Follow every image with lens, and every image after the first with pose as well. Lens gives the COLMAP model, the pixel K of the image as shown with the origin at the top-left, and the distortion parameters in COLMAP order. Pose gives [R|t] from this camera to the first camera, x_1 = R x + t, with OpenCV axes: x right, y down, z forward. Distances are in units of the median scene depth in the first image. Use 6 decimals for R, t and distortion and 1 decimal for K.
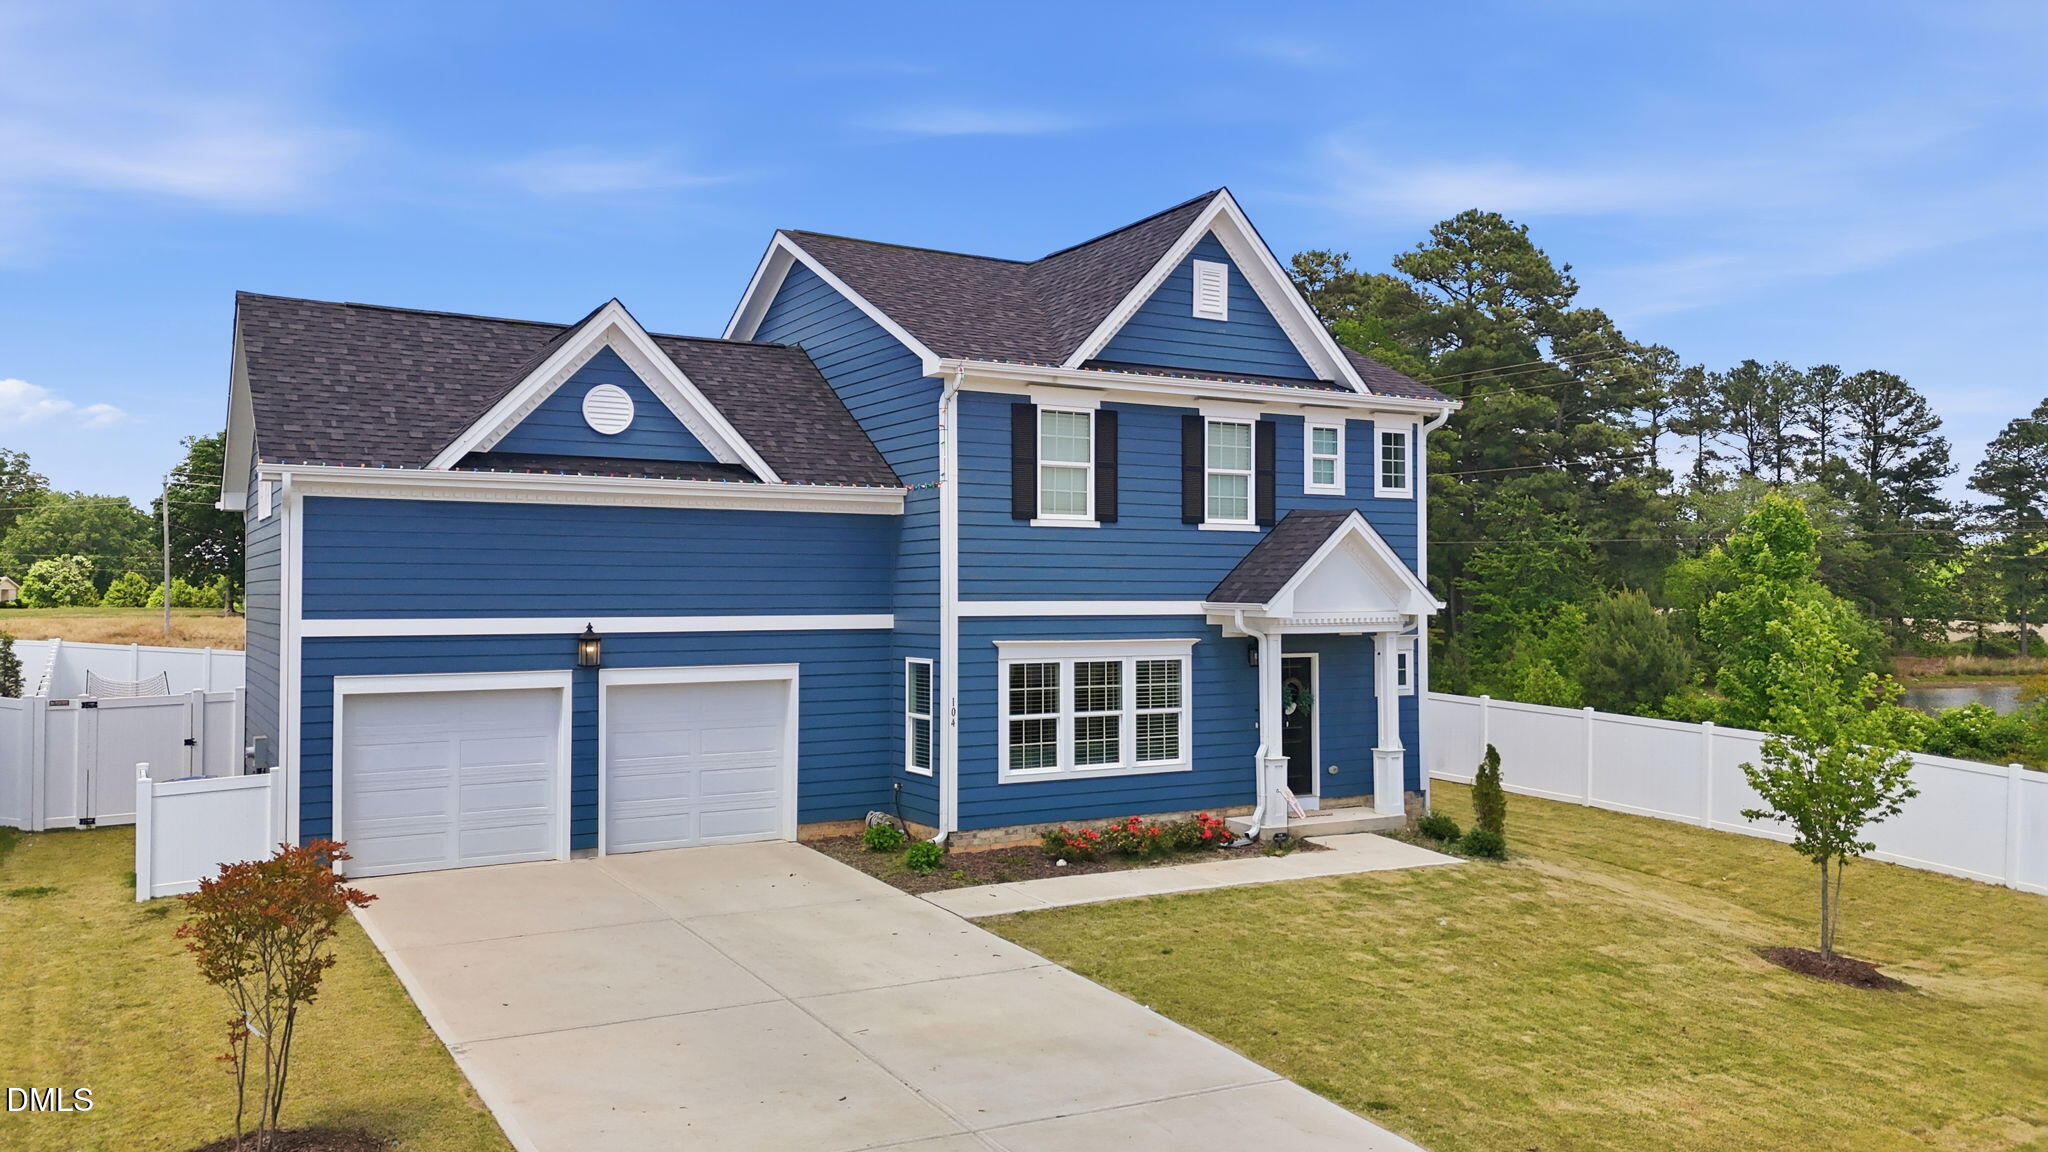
lens RADIAL K [[1514.6, 0, 1024.0], [0, 1514.6, 576.0], [0, 0, 1]] dist [0.124230, -0.162287]
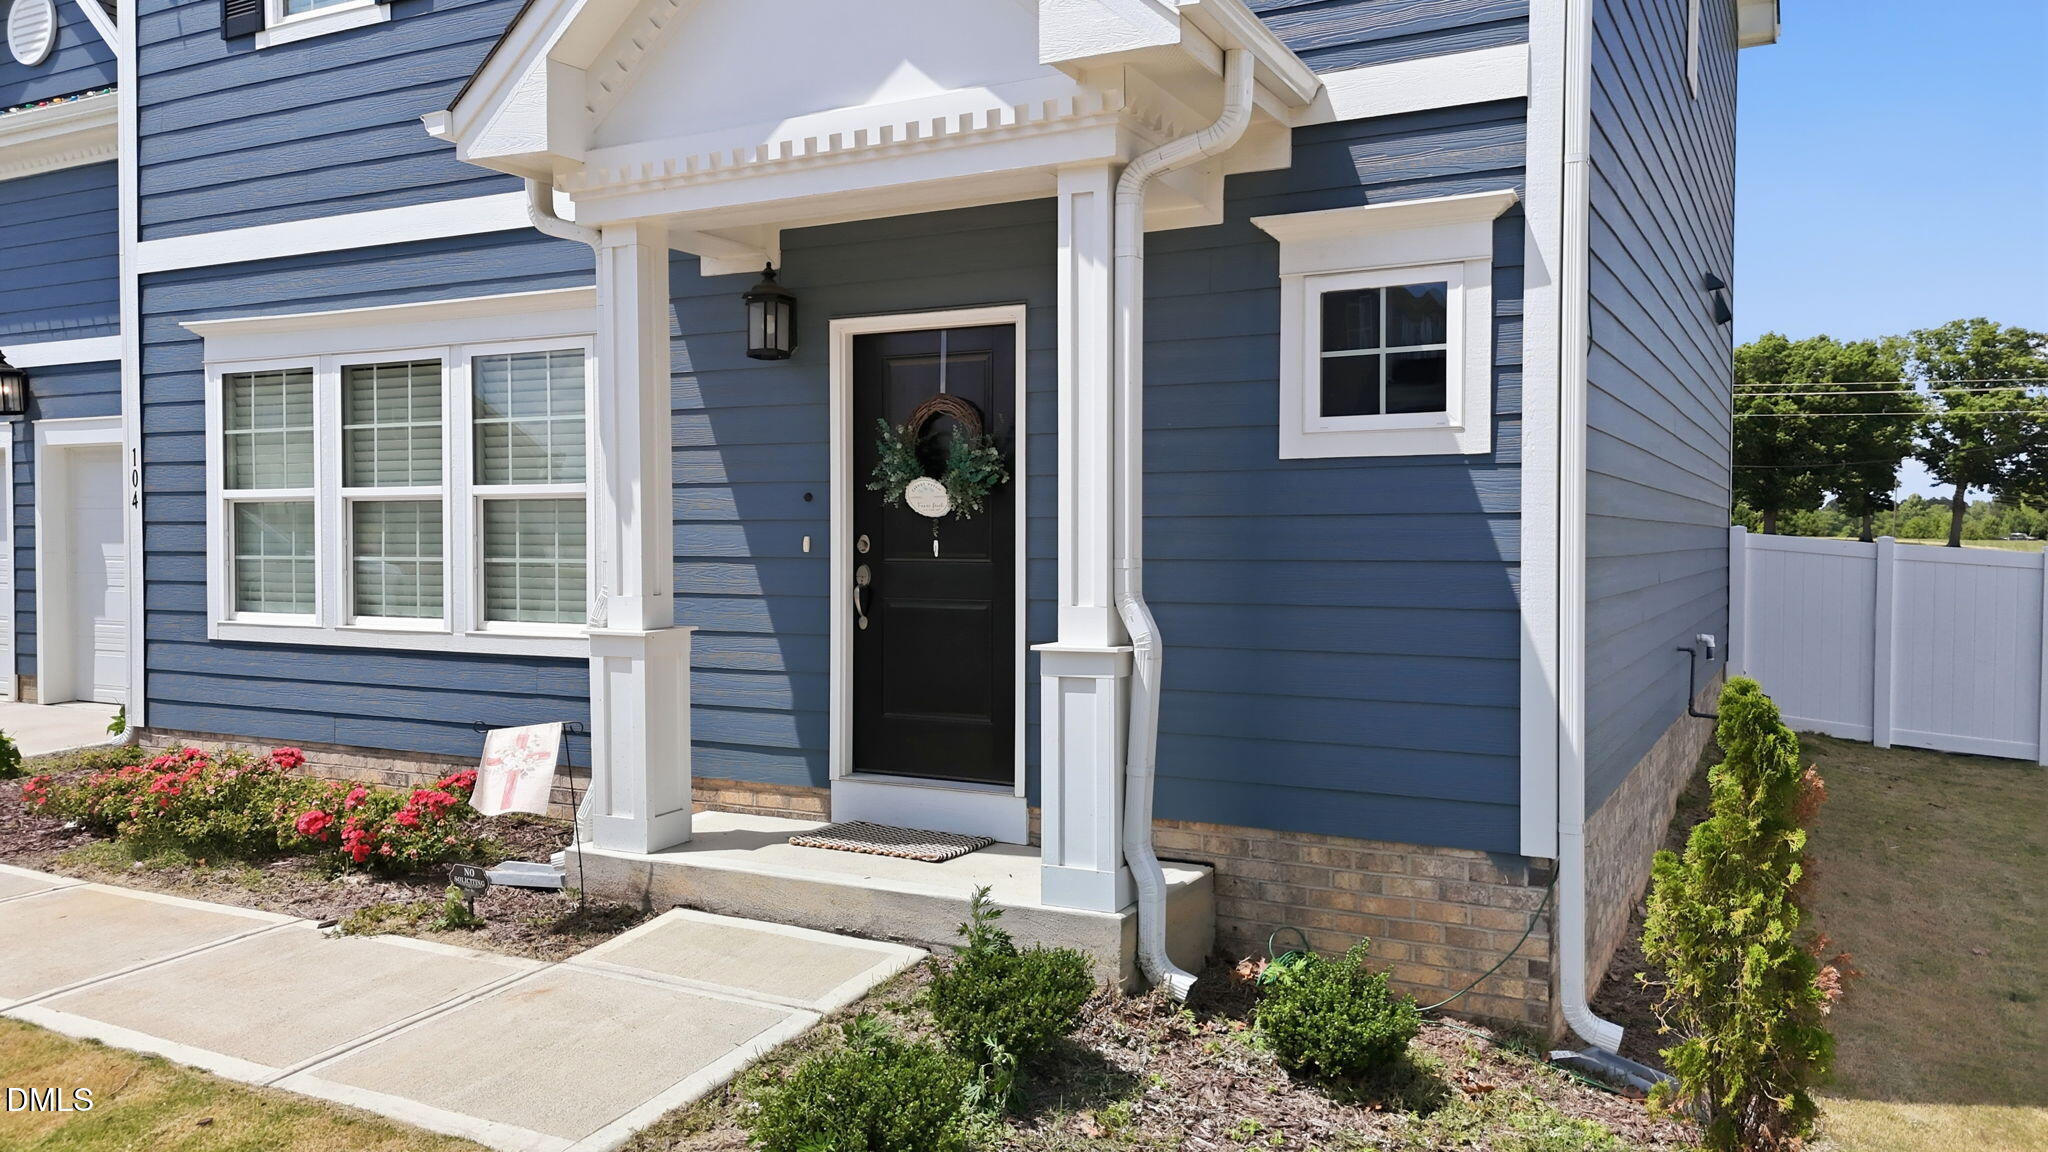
lens RADIAL K [[1514.6, 0, 1024.0], [0, 1514.6, 576.0], [0, 0, 1]] dist [0.124230, -0.162287]
pose [[0.512489, 0.020132, -0.858458, 0.490930], [0.007937, 0.999571, 0.028180, 0.104249], [0.858657, -0.021256, 0.512109, 0.945769]]
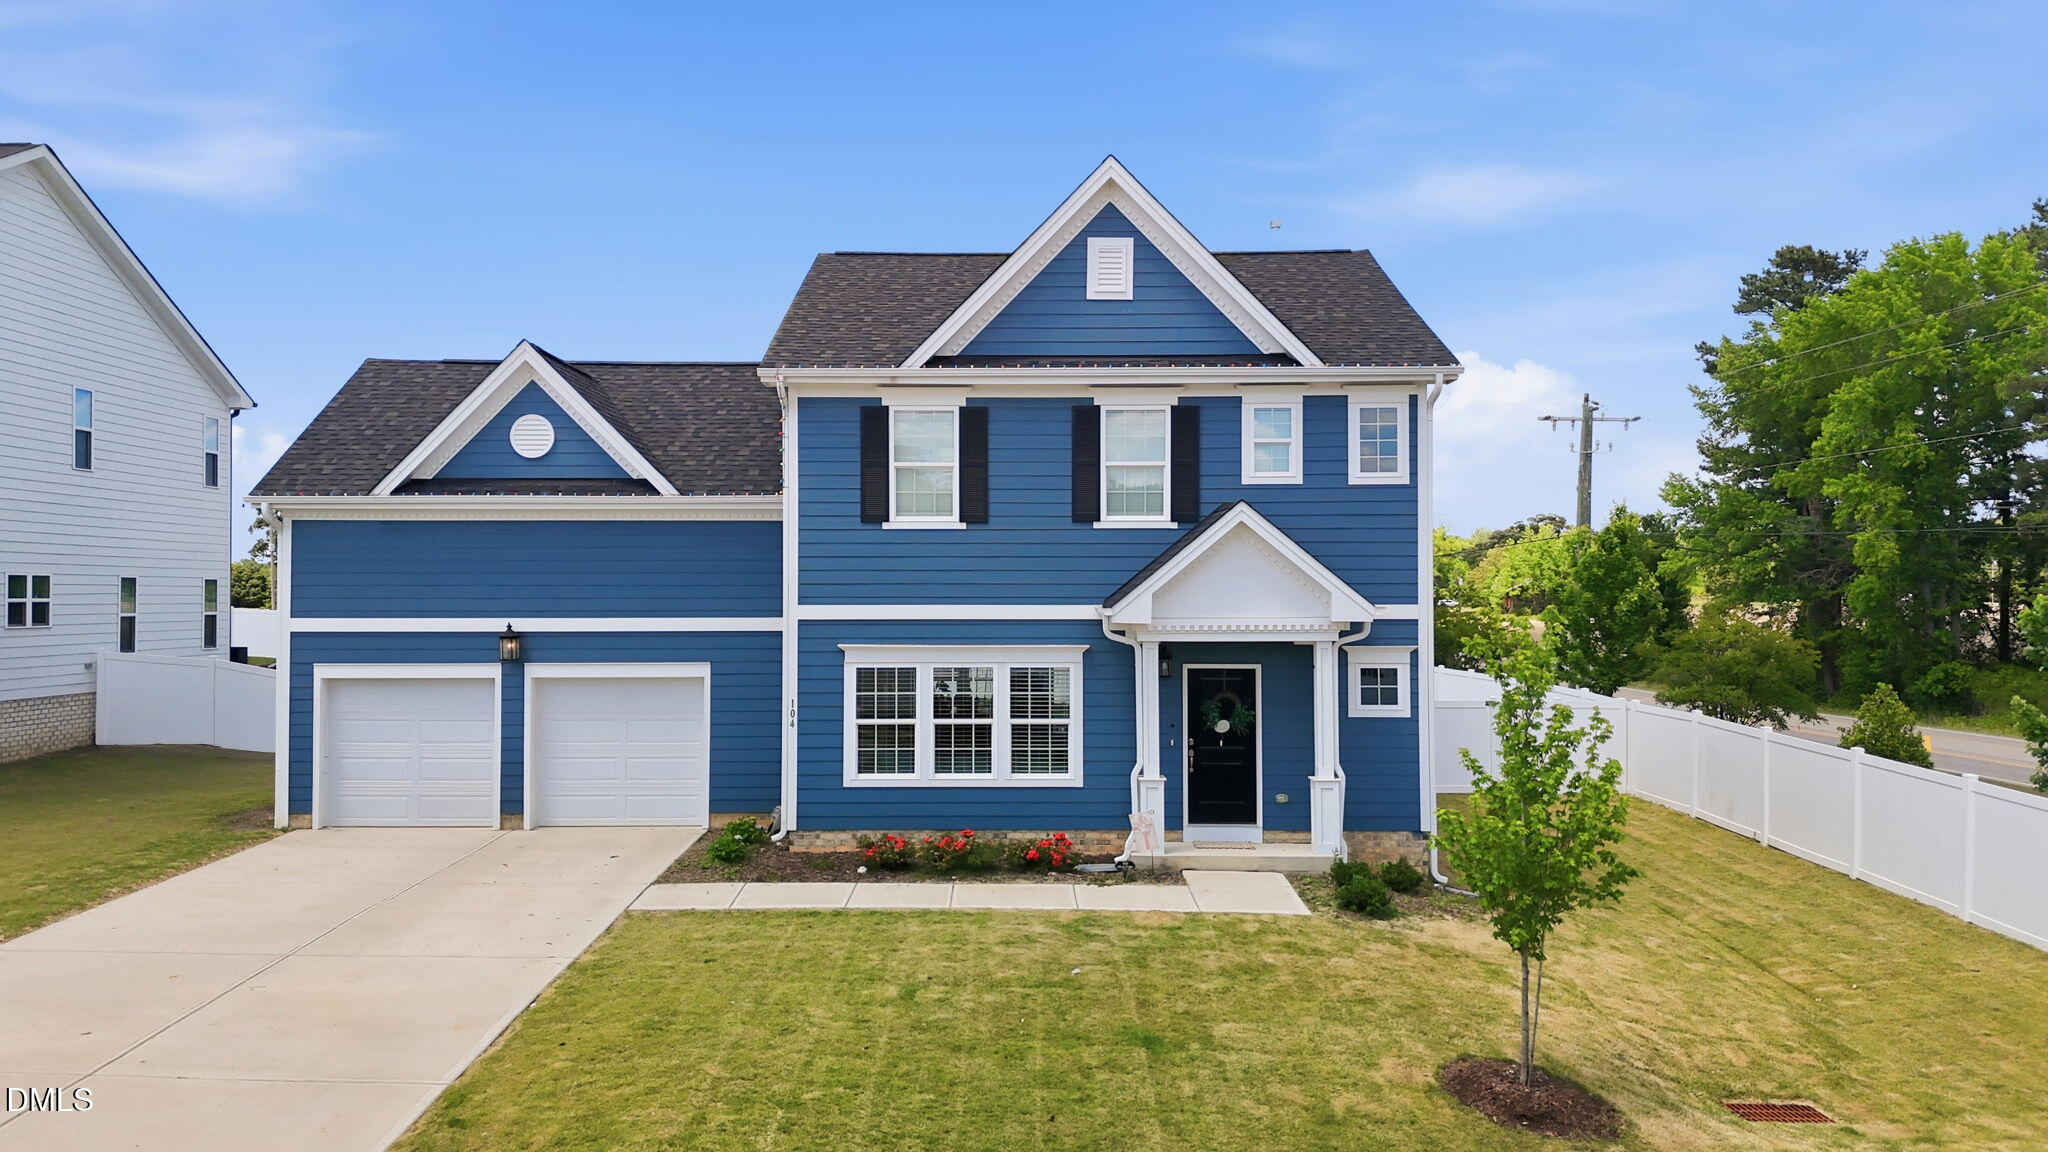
lens RADIAL K [[1514.6, 0, 1024.0], [0, 1514.6, 576.0], [0, 0, 1]] dist [0.124230, -0.162287]
pose [[0.856219, -0.007022, -0.516566, 0.589105], [0.006275, 0.999975, -0.003193, 0.001427], [0.516576, -0.000508, 0.856241, 0.194648]]
